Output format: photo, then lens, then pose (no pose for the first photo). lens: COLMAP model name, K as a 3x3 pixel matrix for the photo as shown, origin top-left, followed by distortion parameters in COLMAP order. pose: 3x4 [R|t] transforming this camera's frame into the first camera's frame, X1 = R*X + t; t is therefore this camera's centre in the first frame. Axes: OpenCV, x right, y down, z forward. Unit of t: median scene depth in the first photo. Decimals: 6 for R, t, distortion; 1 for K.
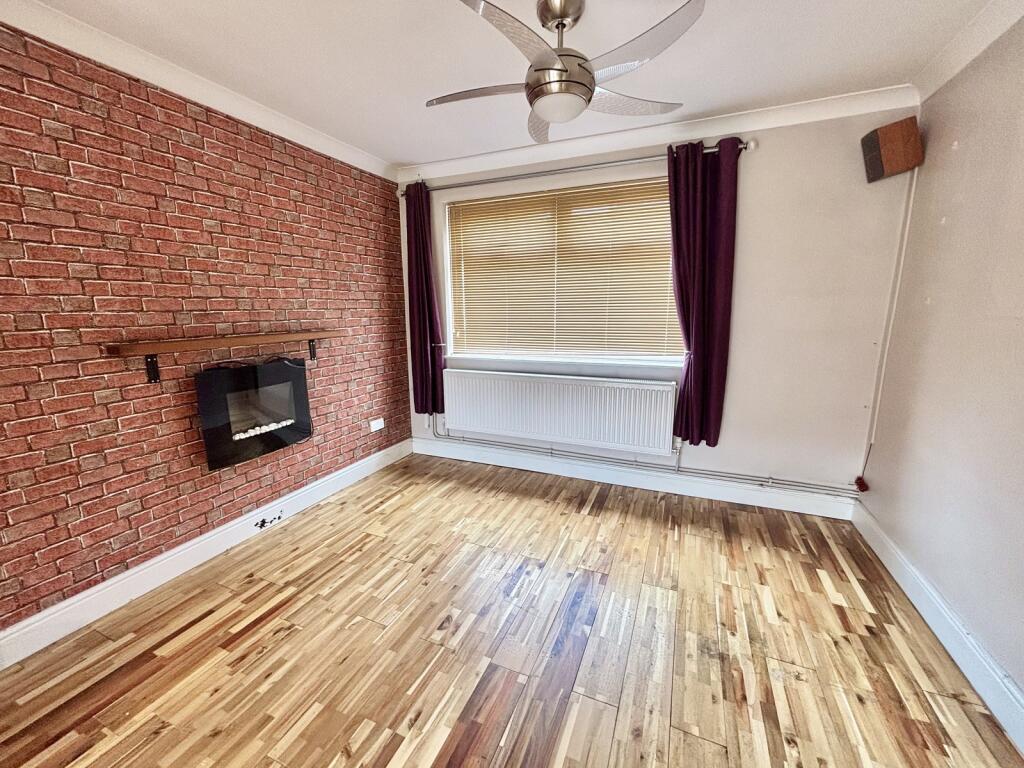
lens RADIAL K [[412.5, 0, 511.3], [0, 412.5, 380.6], [0, 0, 1]] dist [-0.000119, 0.000352]
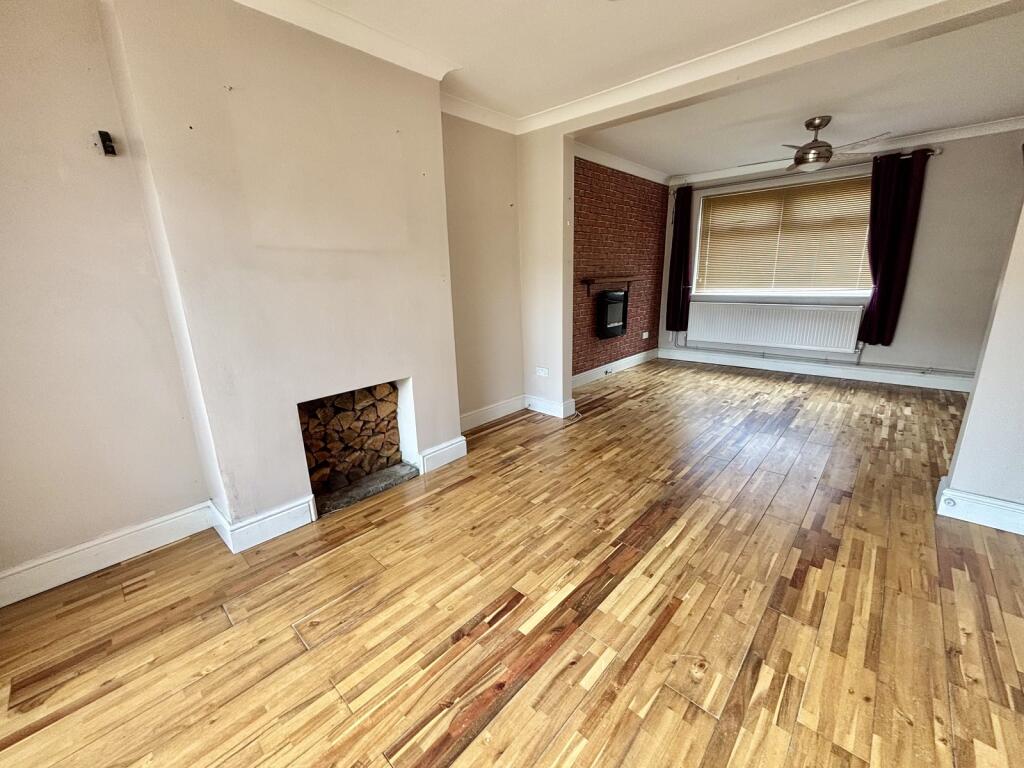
lens RADIAL K [[412.5, 0, 512.5], [0, 412.5, 381.4], [0, 0, 1]] dist [-0.000119, 0.000352]
pose [[0.944126, 0.067676, -0.322562, -0.389827], [-0.042067, 0.995431, 0.085720, 0.239433], [0.326889, -0.067362, 0.942659, -1.087175]]
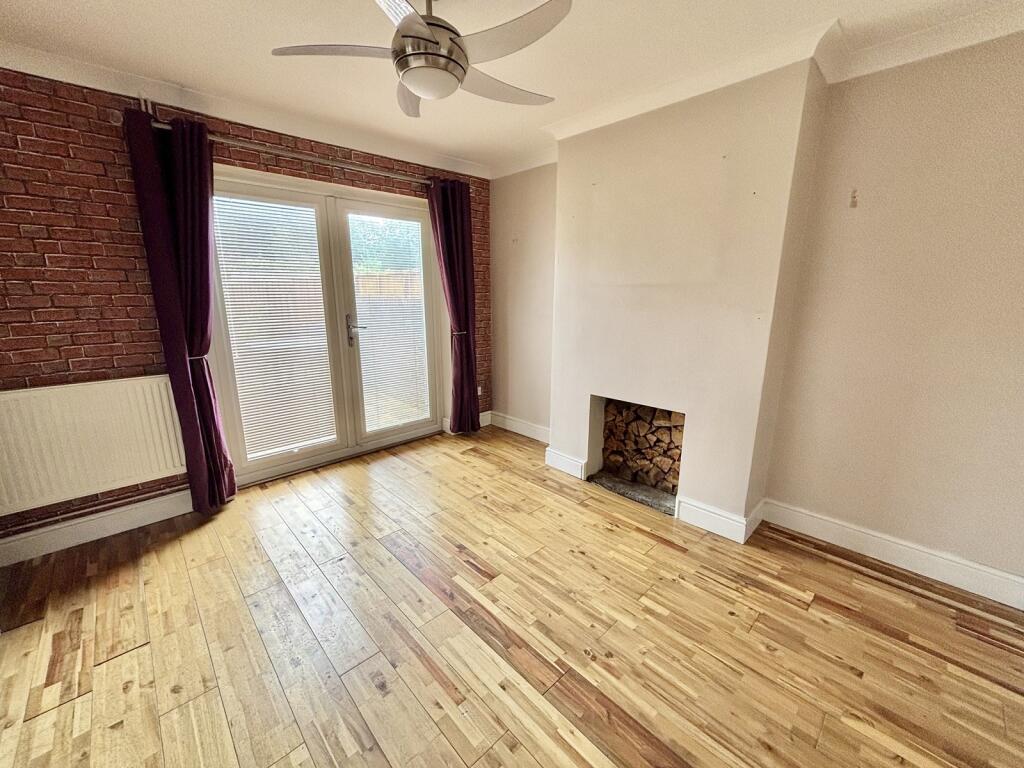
lens RADIAL K [[412.5, 0, 508.8], [0, 412.5, 380.9], [0, 0, 1]] dist [-0.000119, 0.000352]
pose [[-0.385302, 0.207850, -0.899078, 0.081928], [-0.170054, 0.941624, 0.290563, 0.031171], [0.906986, 0.264846, -0.327464, -0.245320]]
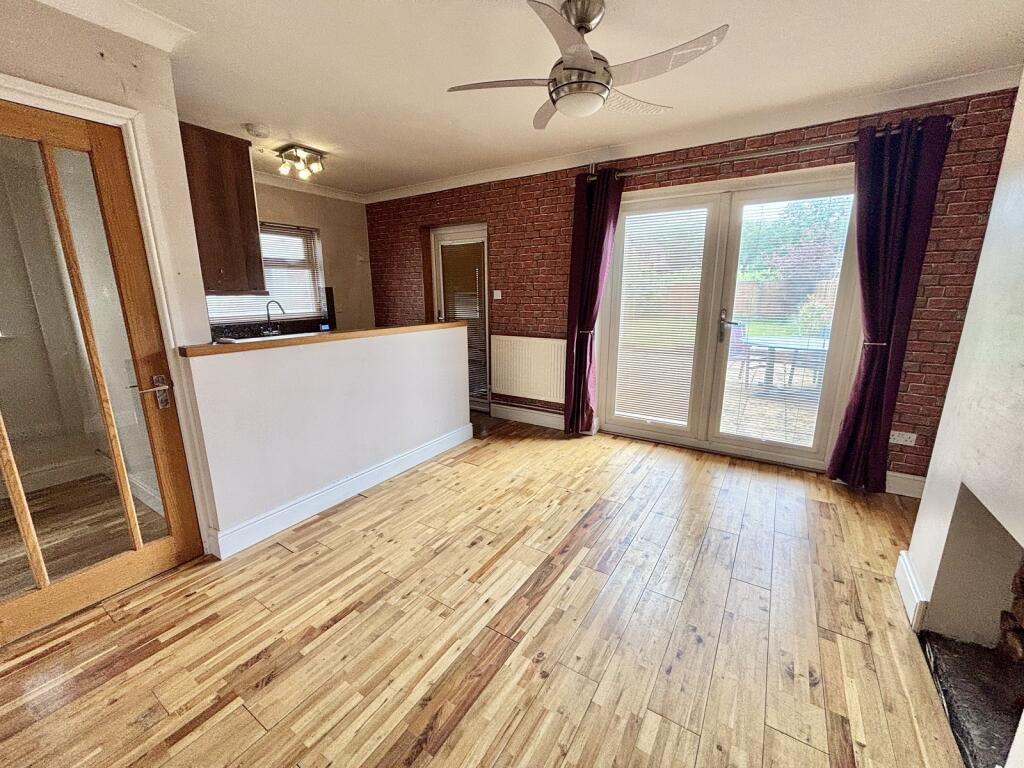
lens RADIAL K [[412.5, 0, 516.2], [0, 412.5, 383.1], [0, 0, 1]] dist [-0.000119, 0.000352]
pose [[-0.988492, -0.020409, 0.149890, -0.528080], [0.040748, 0.918310, 0.393758, -0.028695], [-0.145681, 0.395335, -0.906911, 0.191803]]
